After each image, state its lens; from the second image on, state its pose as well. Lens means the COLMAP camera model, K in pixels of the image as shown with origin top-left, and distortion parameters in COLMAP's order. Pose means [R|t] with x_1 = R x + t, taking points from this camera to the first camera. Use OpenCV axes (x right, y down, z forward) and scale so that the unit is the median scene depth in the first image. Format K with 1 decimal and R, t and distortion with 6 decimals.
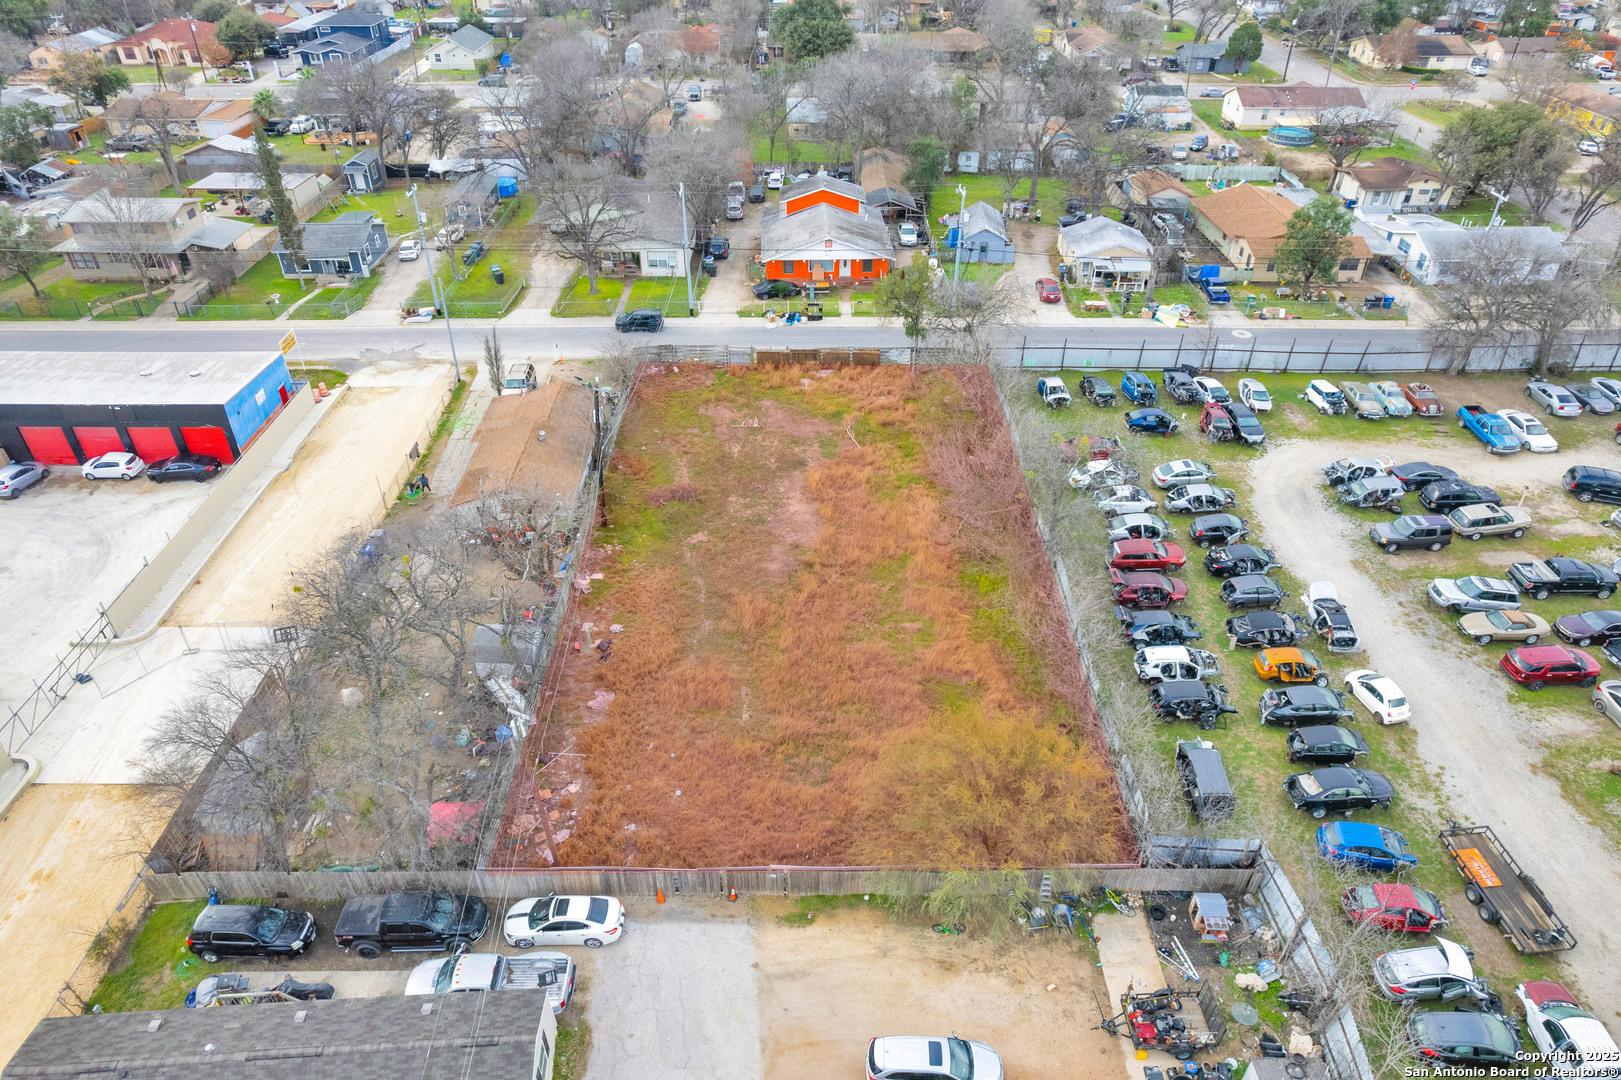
lens RADIAL K [[1037.4, 0, 816.7], [0, 1037.4, 540.0], [0, 0, 1]] dist [-0.083867, 0.080815]
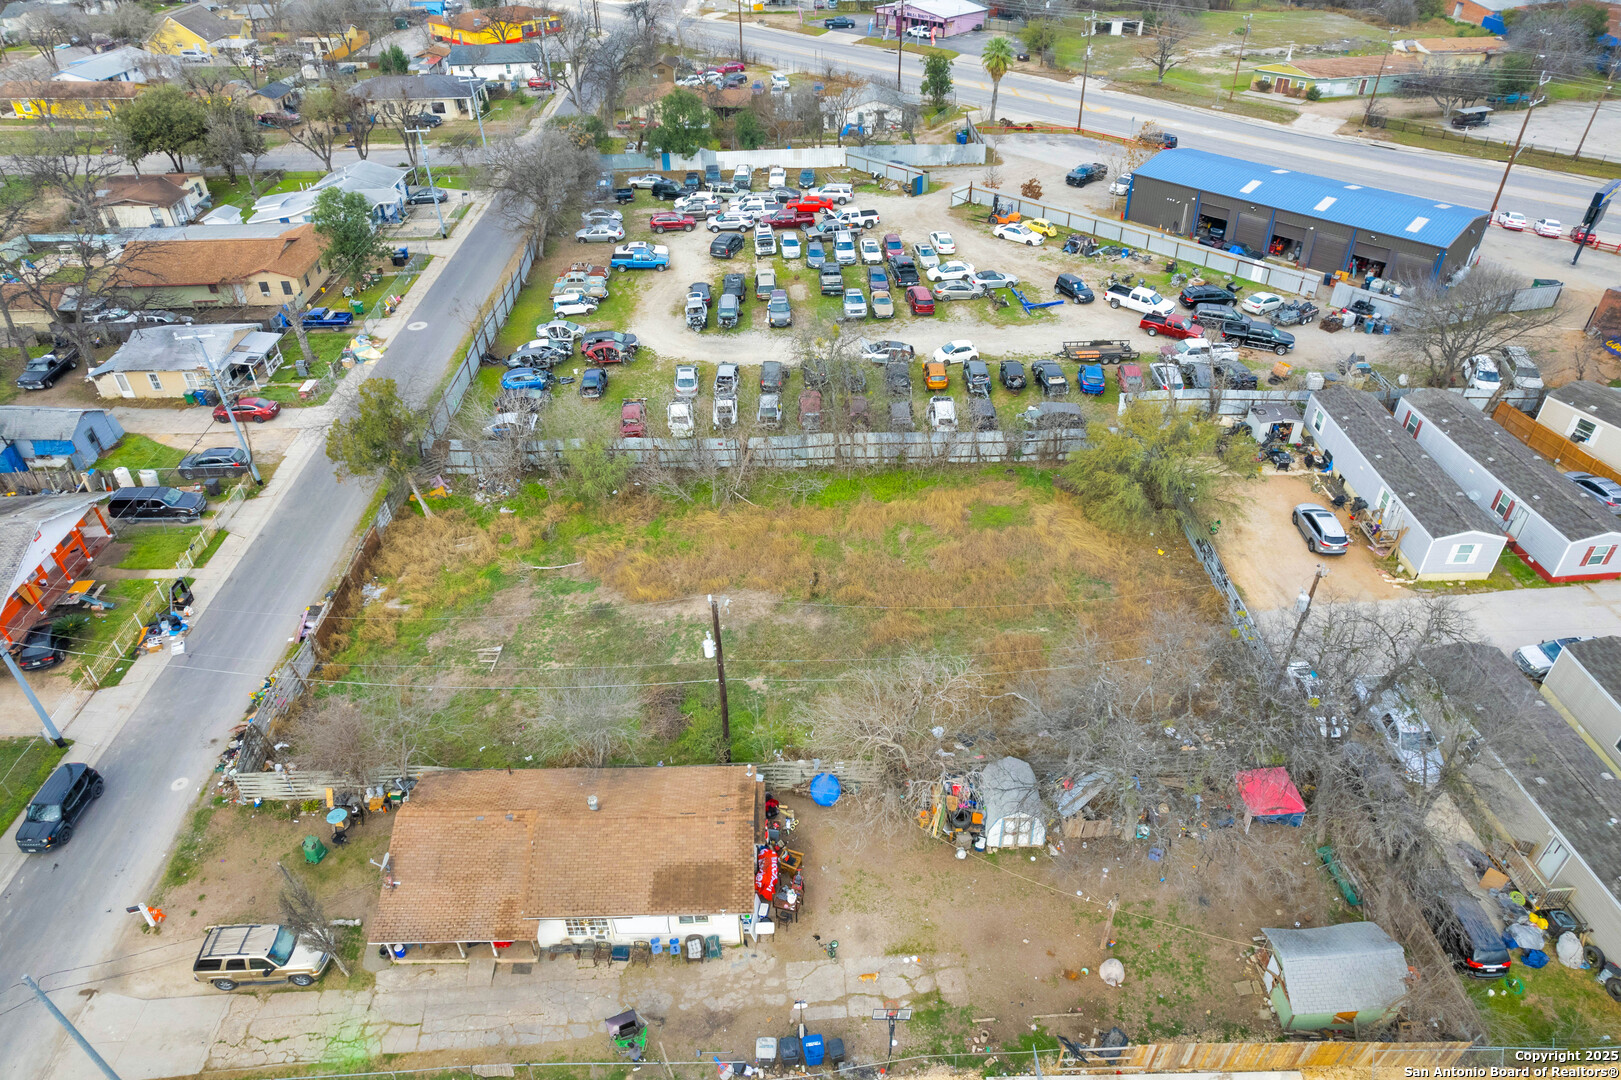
lens RADIAL K [[1037.4, 0, 816.7], [0, 1037.4, 540.0], [0, 0, 1]] dist [-0.083867, 0.080815]
pose [[-0.017057, -0.597406, 0.801758, -0.590512], [0.588150, 0.642473, 0.491232, -0.378949], [-0.808572, 0.479932, 0.340405, 0.517441]]
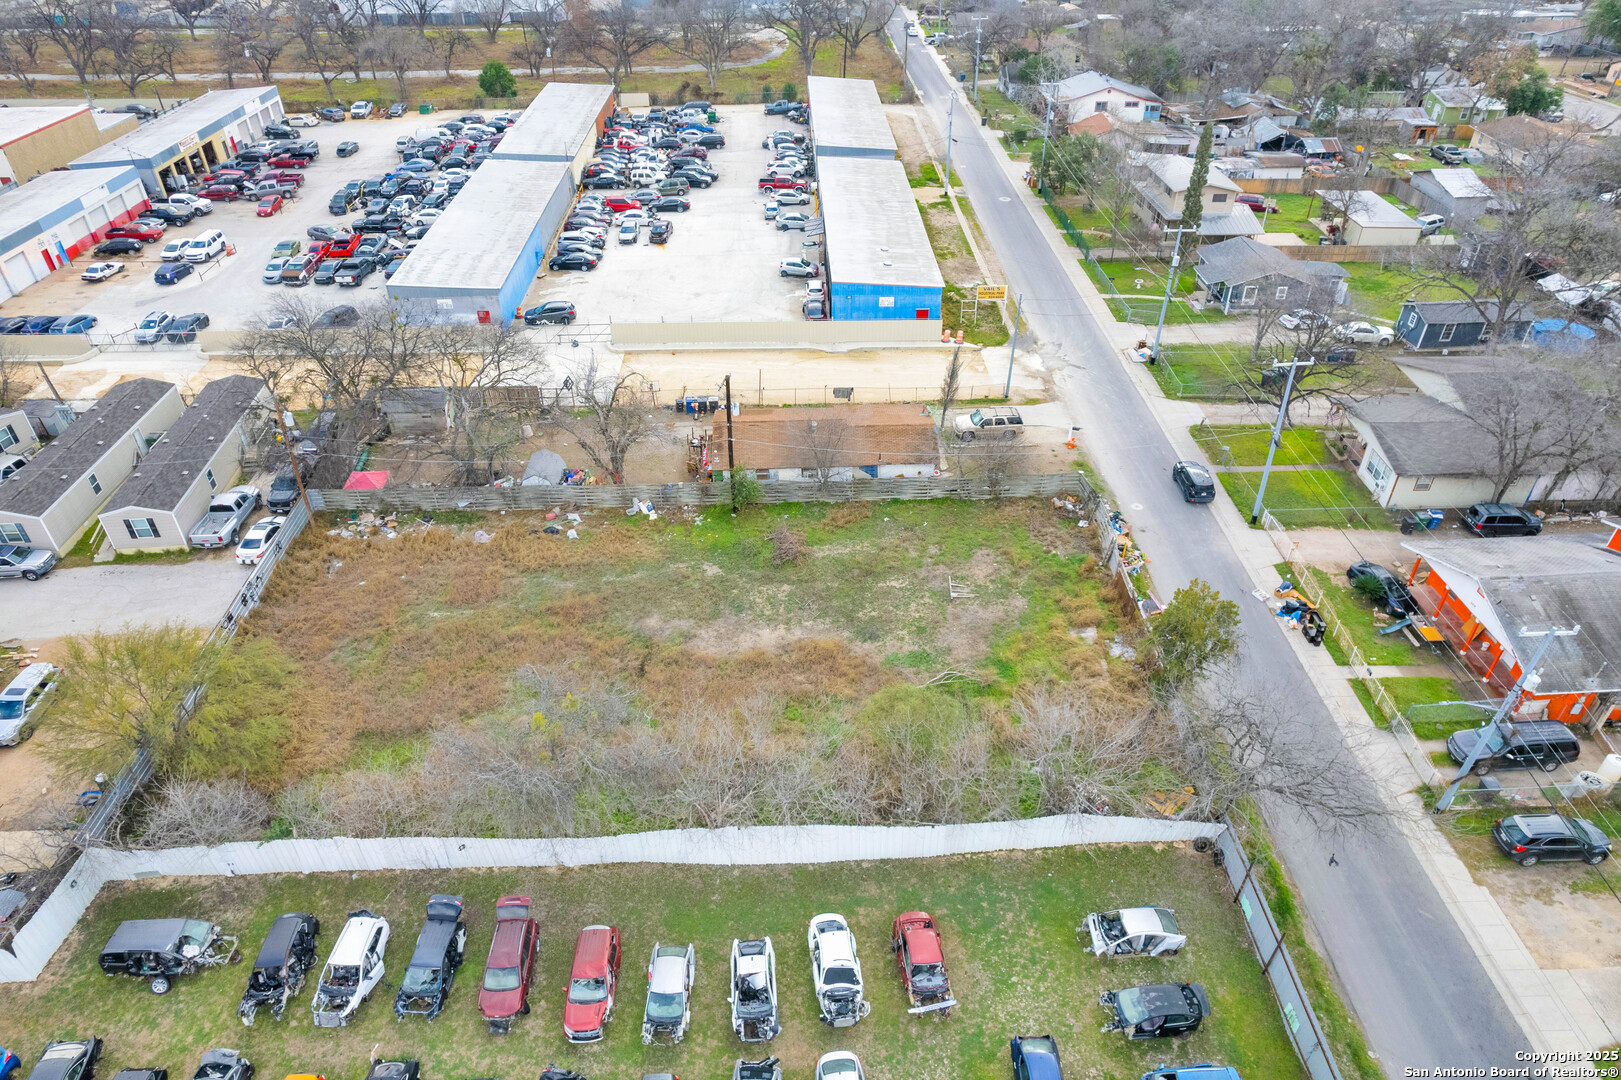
lens RADIAL K [[1037.4, 0, 816.7], [0, 1037.4, 540.0], [0, 0, 1]] dist [-0.083867, 0.080815]
pose [[0.025622, 0.582118, -0.812701, 0.540258], [-0.579725, 0.670958, 0.462314, -0.431562], [0.814410, 0.459297, 0.354659, 0.602929]]
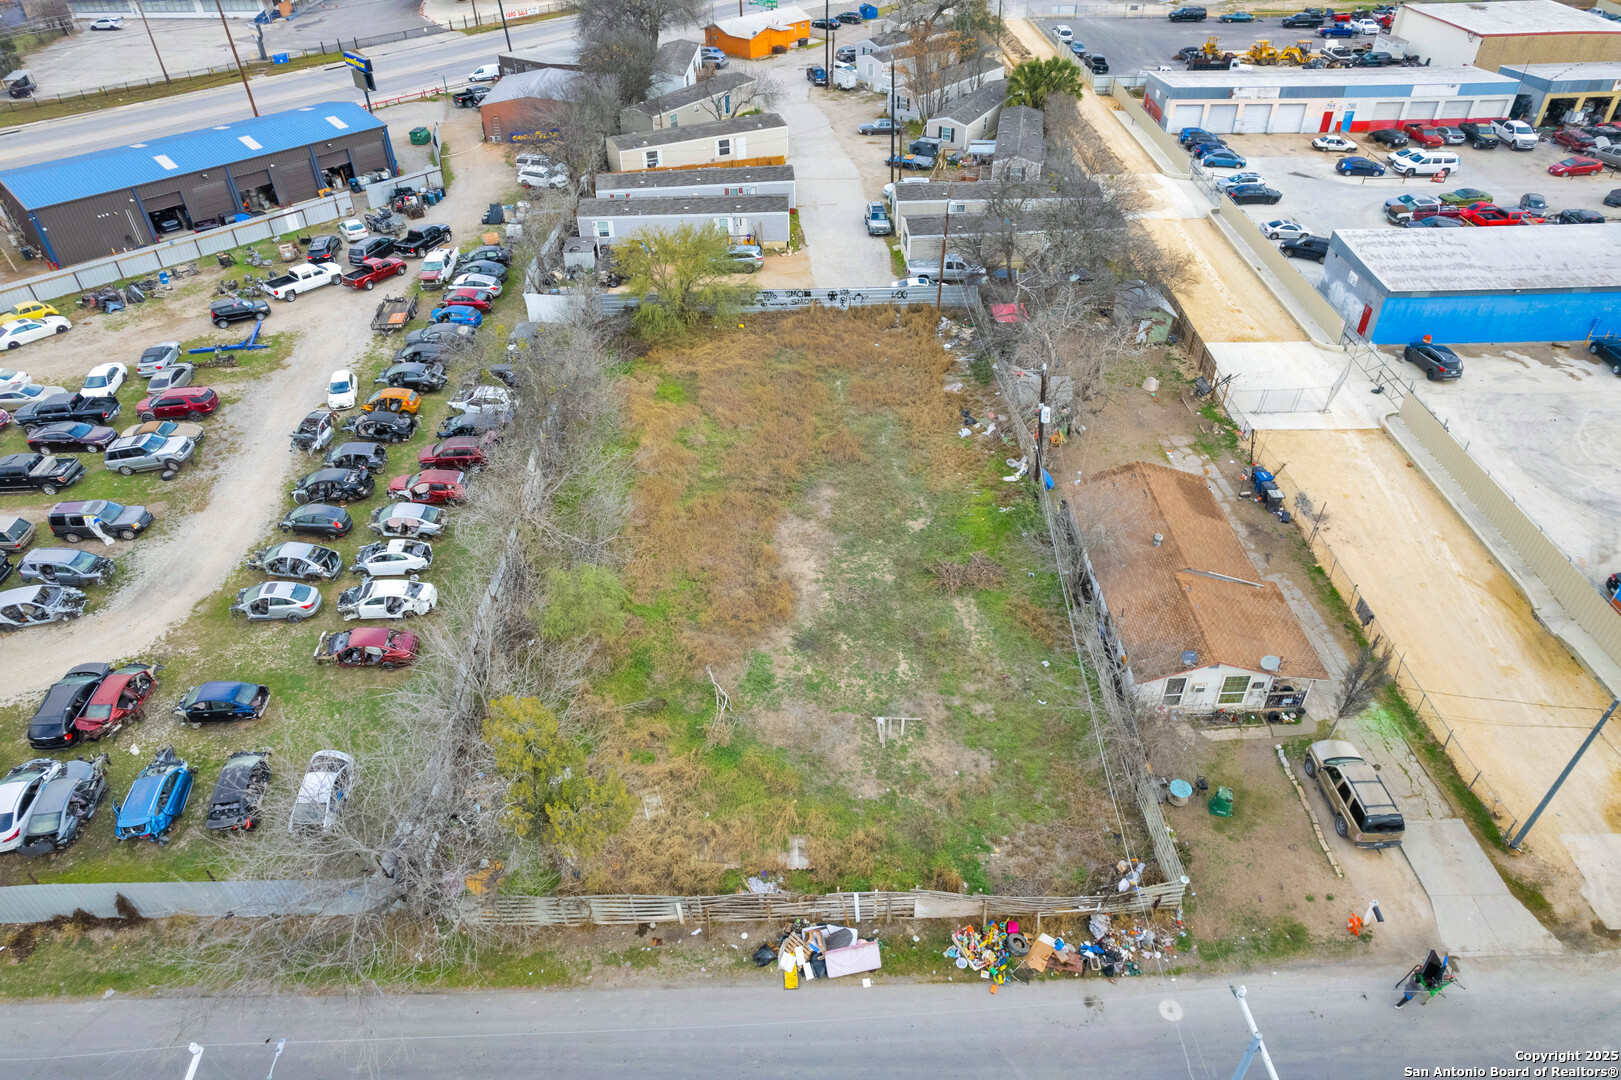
lens RADIAL K [[1037.4, 0, 816.7], [0, 1037.4, 540.0], [0, 0, 1]] dist [-0.083867, 0.080815]
pose [[-0.999823, 0.016949, -0.008193, -0.018651], [-0.003083, 0.281904, 0.959438, -0.691234], [0.018571, 0.959293, -0.281802, 1.042498]]
